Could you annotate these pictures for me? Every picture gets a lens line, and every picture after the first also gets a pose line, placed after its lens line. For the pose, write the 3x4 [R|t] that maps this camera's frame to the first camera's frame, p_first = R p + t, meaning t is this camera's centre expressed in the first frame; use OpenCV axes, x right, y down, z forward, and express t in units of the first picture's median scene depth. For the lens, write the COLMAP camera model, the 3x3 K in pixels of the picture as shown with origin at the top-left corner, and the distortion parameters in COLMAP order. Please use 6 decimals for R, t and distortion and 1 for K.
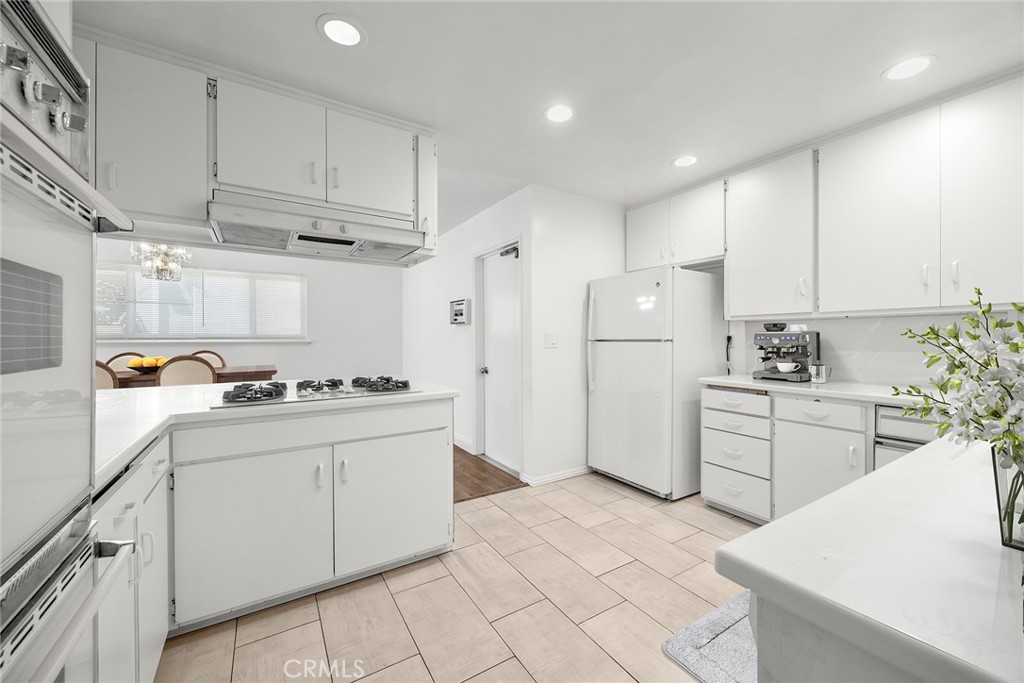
lens RADIAL K [[397.8, 0, 514.5], [0, 397.8, 338.7], [0, 0, 1]] dist [0.000276, 0.000068]
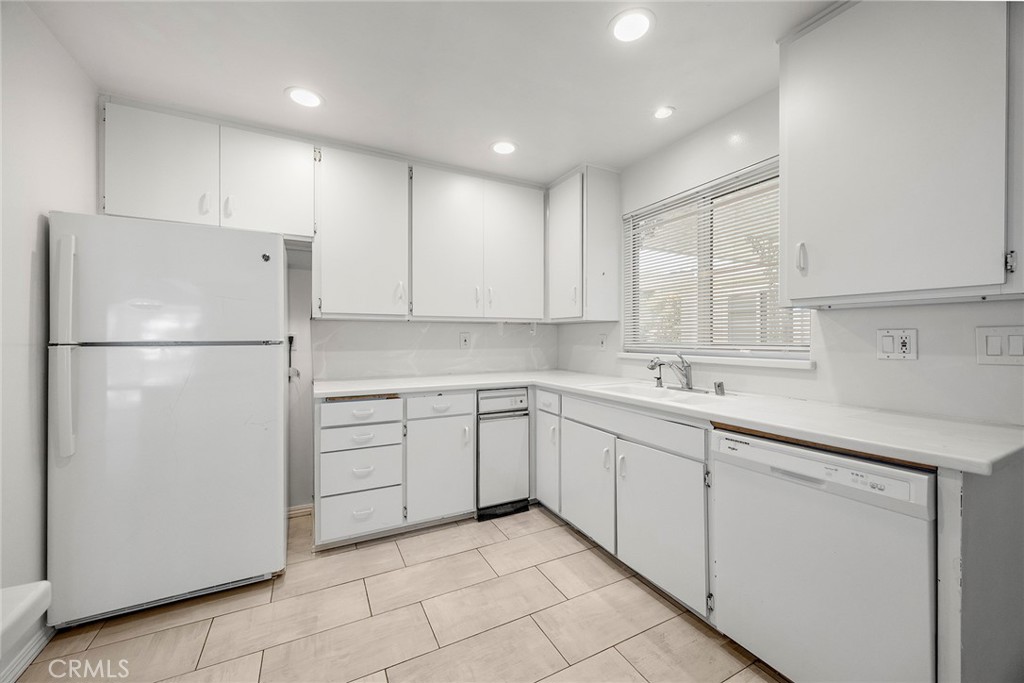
lens RADIAL K [[393.4, 0, 514.0], [0, 393.4, 335.9], [0, 0, 1]] dist [-0.001320, -0.000128]
pose [[0.080883, 0.003739, 0.996717, -0.288092], [0.000915, 0.999992, -0.003825, -0.005053], [-0.996723, 0.001221, 0.080879, 0.615031]]
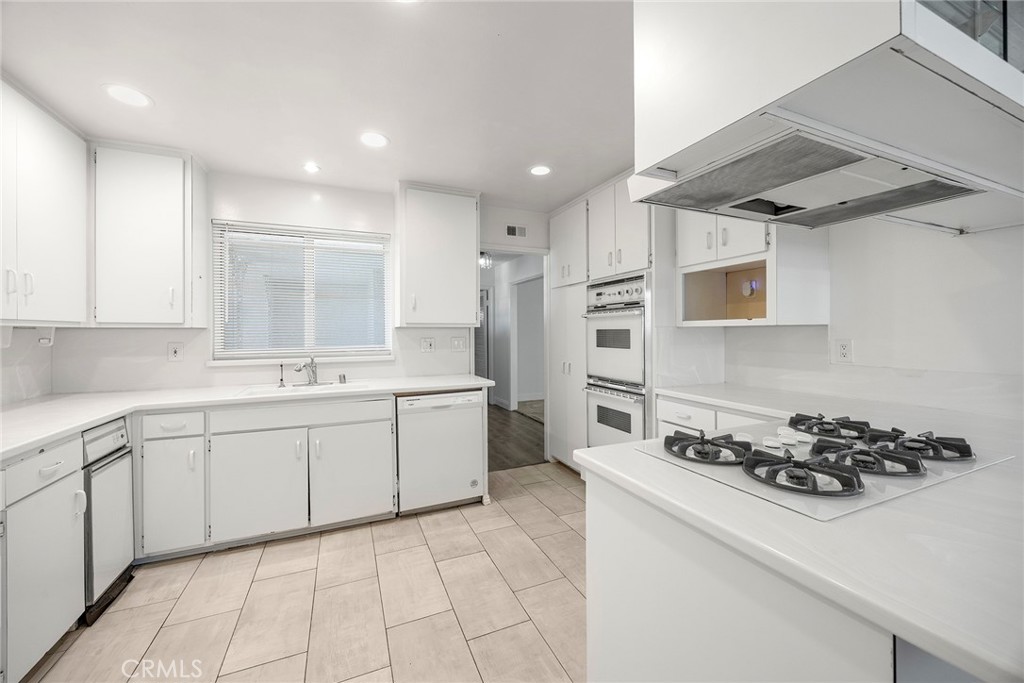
lens RADIAL K [[390.6, 0, 512.3], [0, 390.6, 333.1], [0, 0, 1]] dist [-0.002520, 0.000023]
pose [[-0.988880, 0.008078, 0.148496, -0.114155], [0.008345, 0.999964, 0.001172, -0.032988], [-0.148481, 0.002398, -0.988912, 1.339052]]
